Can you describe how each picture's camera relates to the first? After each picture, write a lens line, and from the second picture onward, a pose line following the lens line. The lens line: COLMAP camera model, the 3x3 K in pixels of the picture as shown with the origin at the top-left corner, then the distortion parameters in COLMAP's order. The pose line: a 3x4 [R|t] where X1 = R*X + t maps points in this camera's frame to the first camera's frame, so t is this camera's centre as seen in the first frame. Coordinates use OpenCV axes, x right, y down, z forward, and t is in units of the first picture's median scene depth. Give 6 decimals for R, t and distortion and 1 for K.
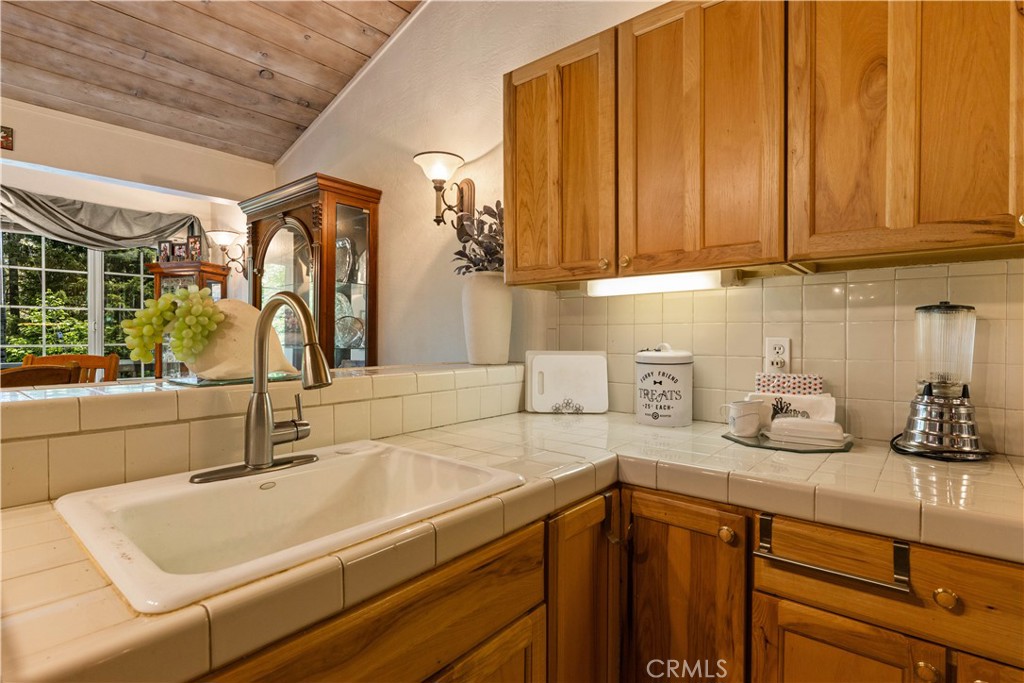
lens RADIAL K [[517.2, 0, 512.0], [0, 517.2, 341.5], [0, 0, 1]] dist [0.000891, -0.000023]
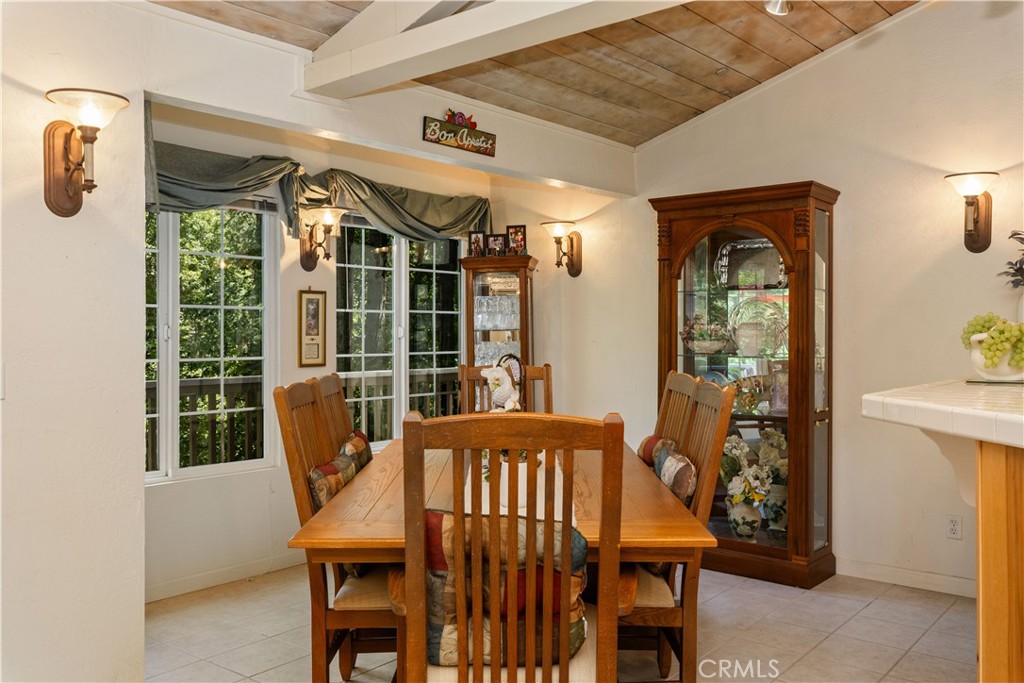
lens RADIAL K [[877.4, 0, 512.0], [0, 877.4, 341.5], [0, 0, 1]] dist [-0.004727, -0.005877]
pose [[0.999985, -0.000116, -0.005507, -0.913282], [0.000080, 0.999979, -0.006538, -0.005379], [0.005507, 0.006537, 0.999963, -0.665915]]
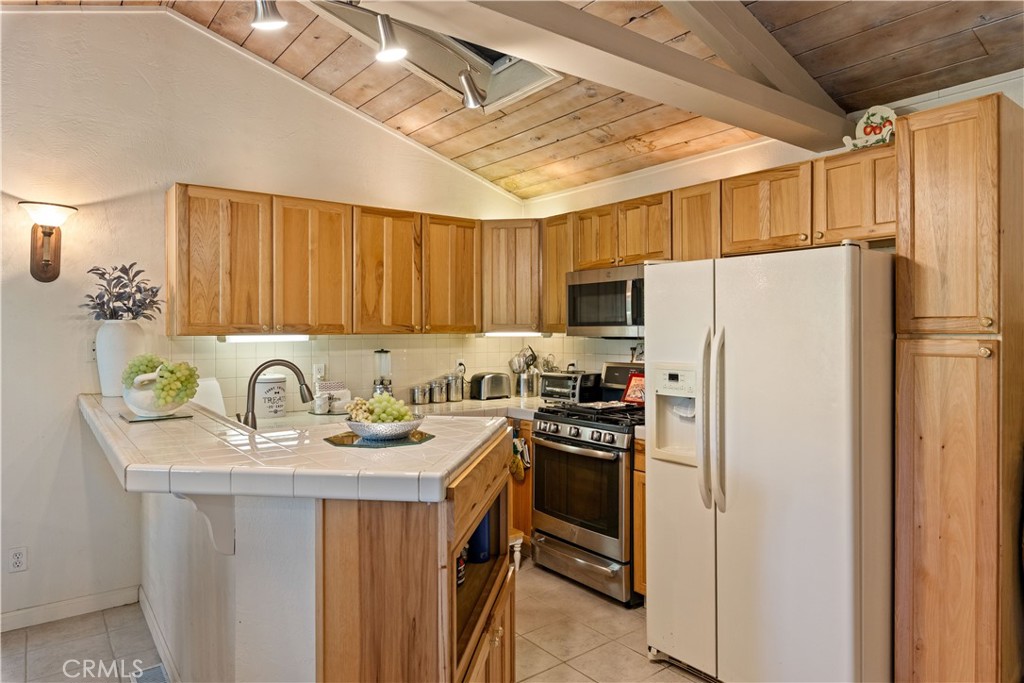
lens RADIAL K [[630.5, 0, 518.7], [0, 630.5, 336.4], [0, 0, 1]] dist [0.000183, -0.000447]
pose [[0.207710, -0.009619, 0.978143, -1.029526], [0.013666, 0.999883, 0.006931, -0.073145], [-0.978095, 0.011928, 0.207817, -0.167981]]
